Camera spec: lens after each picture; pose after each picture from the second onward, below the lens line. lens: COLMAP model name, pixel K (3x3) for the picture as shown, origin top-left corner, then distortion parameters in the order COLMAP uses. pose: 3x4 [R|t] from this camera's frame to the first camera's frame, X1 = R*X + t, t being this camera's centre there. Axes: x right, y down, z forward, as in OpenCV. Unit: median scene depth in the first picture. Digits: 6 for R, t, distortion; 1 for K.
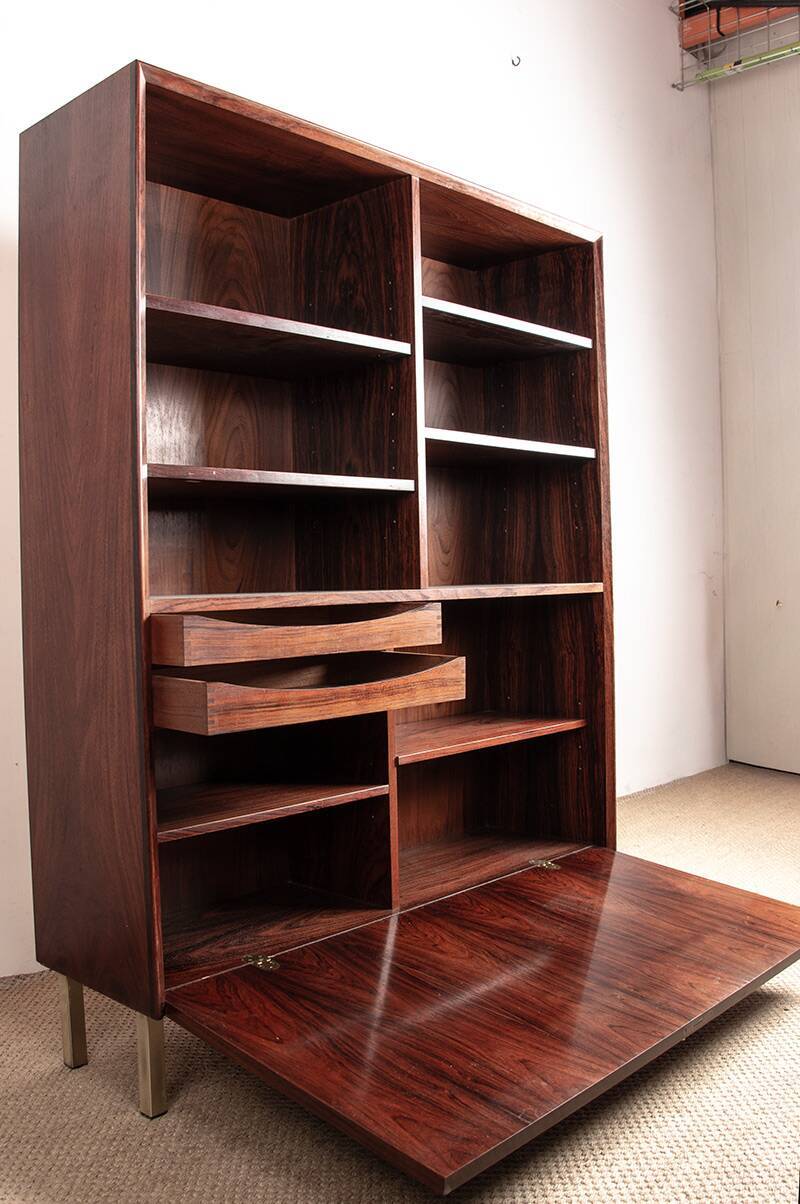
lens RADIAL K [[1092.9, 0, 408.2], [0, 1092.9, 585.5], [0, 0, 1]] dist [-0.196607, 0.107806]
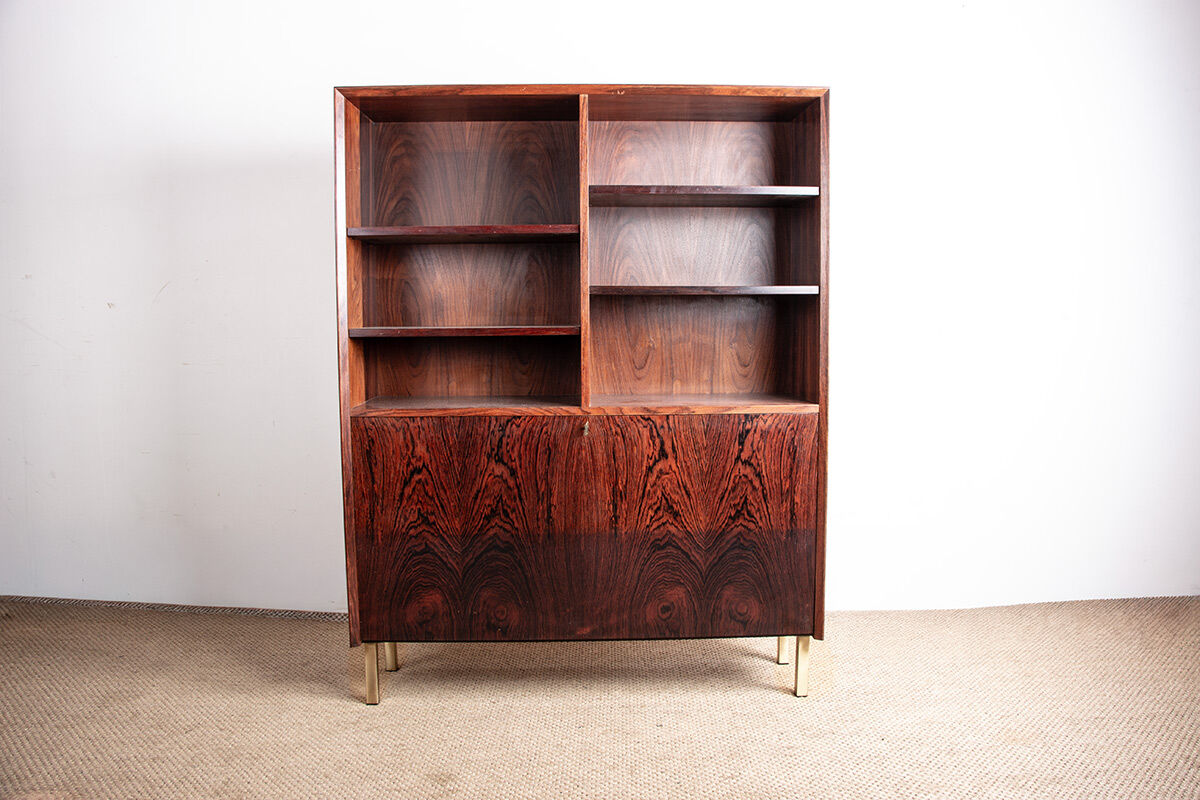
lens RADIAL K [[945.3, 0, 600.0], [0, 945.3, 400.0], [0, 0, 1]] dist [-0.187647, 0.000223]
pose [[0.706640, 0.086468, -0.702270, 0.889873], [-0.017019, 0.994295, 0.105299, -0.134691], [0.707368, -0.062456, 0.704081, 0.191989]]
